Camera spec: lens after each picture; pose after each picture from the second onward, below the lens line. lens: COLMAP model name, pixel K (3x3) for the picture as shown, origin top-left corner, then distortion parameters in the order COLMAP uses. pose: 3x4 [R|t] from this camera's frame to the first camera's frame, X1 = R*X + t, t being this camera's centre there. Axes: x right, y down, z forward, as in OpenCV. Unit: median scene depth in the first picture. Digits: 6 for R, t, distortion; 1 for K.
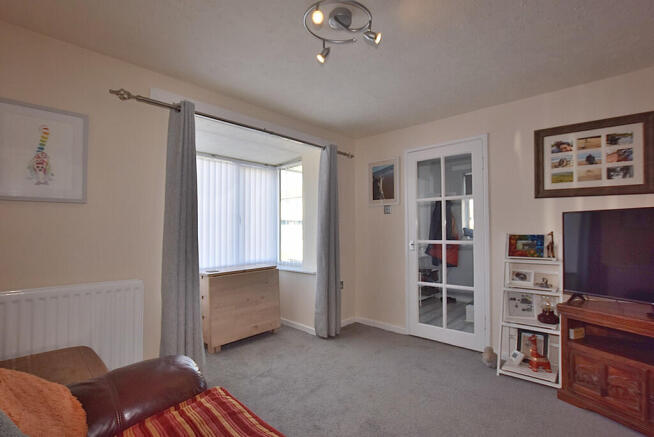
lens RADIAL K [[297.2, 0, 324.5], [0, 297.2, 221.3], [0, 0, 1]] dist [-0.039231, 0.007449]
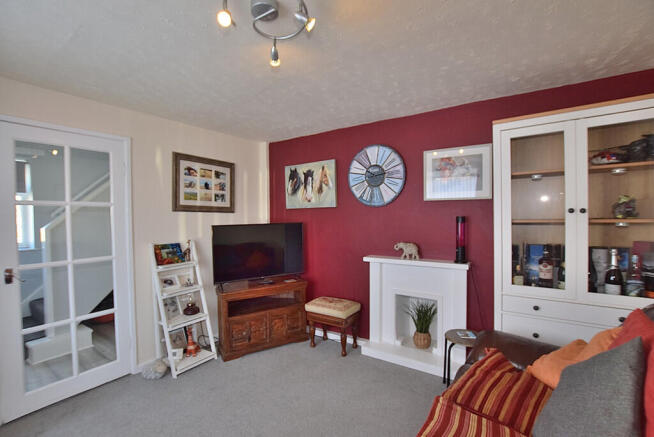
lens RADIAL K [[297.2, 0, 324.5], [0, 297.2, 221.3], [0, 0, 1]] dist [-0.039231, 0.007449]
pose [[-0.139076, -0.008428, 0.990246, -0.525287], [-0.011469, 0.999910, 0.006899, -0.057656], [-0.990215, -0.010398, -0.139160, 0.604832]]
